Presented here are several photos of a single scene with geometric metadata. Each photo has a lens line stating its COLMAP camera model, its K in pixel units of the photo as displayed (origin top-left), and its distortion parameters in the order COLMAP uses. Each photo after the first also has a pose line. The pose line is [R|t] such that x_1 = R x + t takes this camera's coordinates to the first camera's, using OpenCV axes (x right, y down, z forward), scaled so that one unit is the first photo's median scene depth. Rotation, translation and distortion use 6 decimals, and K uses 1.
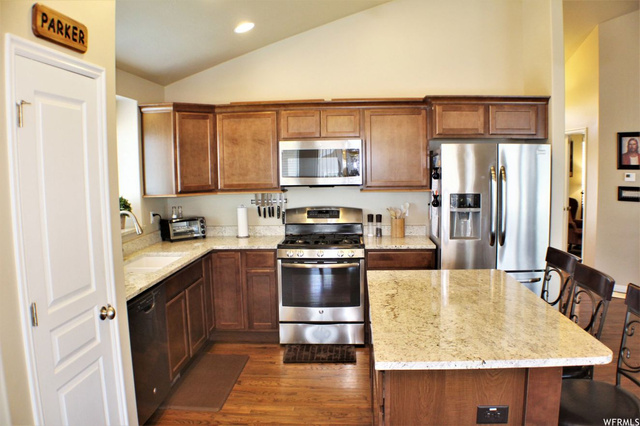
lens RADIAL K [[503.7, 0, 319.7], [0, 503.7, 224.9], [0, 0, 1]] dist [-0.195680, 0.075039]
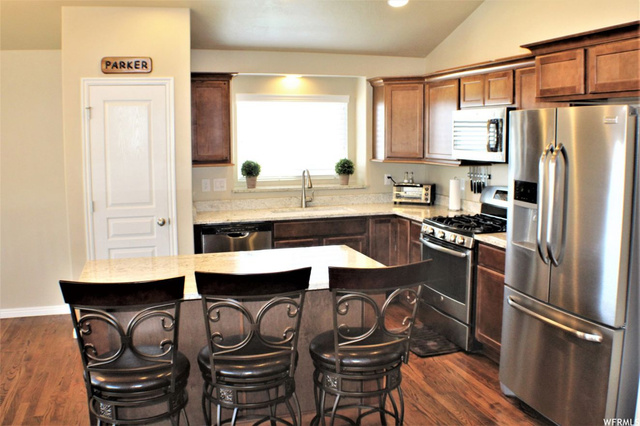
lens RADIAL K [[577.4, 0, 320.0], [0, 577.4, 213.0], [0, 0, 1]] dist [-0.141718, 0.008159]
pose [[0.368908, 0.140137, -0.918841, 0.830860], [-0.110095, 0.988197, 0.106513, -0.064342], [0.922922, 0.061867, 0.379982, 0.379379]]
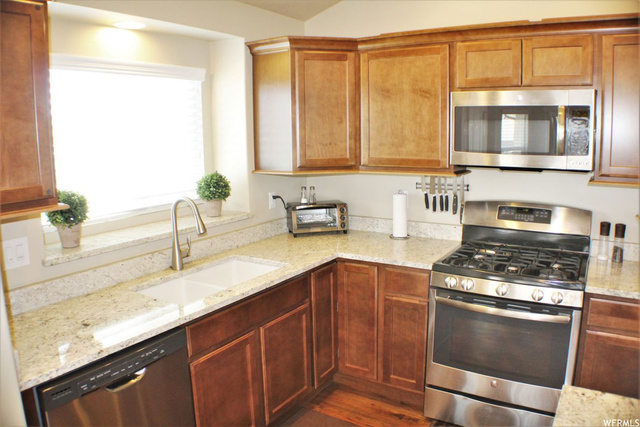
lens RADIAL K [[479.6, 0, 318.4], [0, 479.6, 204.1], [0, 0, 1]] dist [-0.188048, 0.046733]
pose [[0.875312, 0.076515, -0.477466, 0.059283], [-0.057692, 0.996874, 0.053987, -0.053071], [0.480104, -0.019710, 0.876990, 0.423471]]
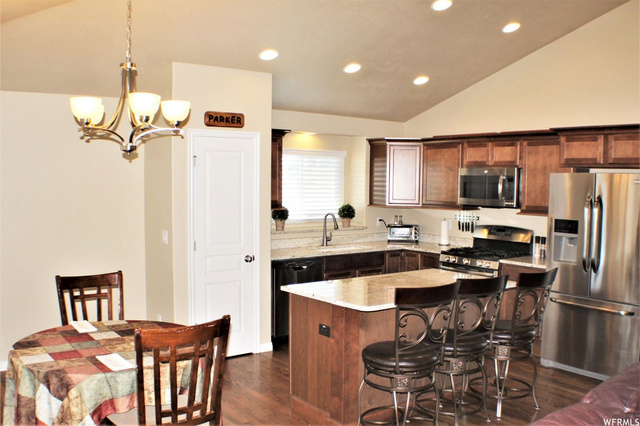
lens RADIAL K [[582.7, 0, 320.2], [0, 582.7, 245.0], [0, 0, 1]] dist [-0.157908, 0.000402]
pose [[0.662720, 0.103499, -0.741680, 0.756109], [-0.110493, 0.993078, 0.039851, 0.001454], [0.740671, 0.055540, 0.669569, -0.181406]]
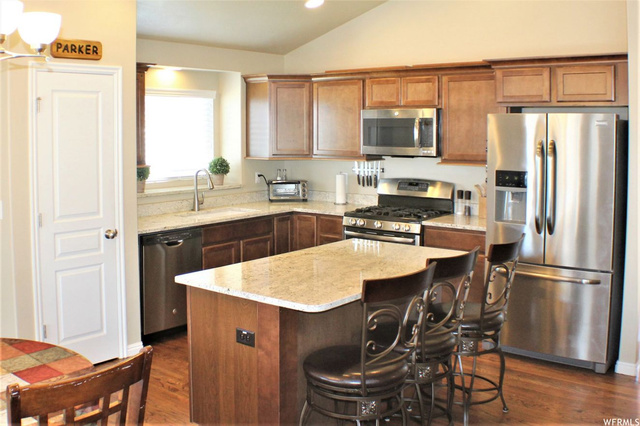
lens RADIAL K [[654.2, 0, 250.6], [0, 654.2, 164.4], [0, 0, 1]] dist [-0.181370, 0.010270]
pose [[0.778468, 0.048606, -0.625799, 0.564053], [-0.083498, 0.996156, -0.026496, -0.005366], [0.622105, 0.072879, 0.779534, -0.140567]]
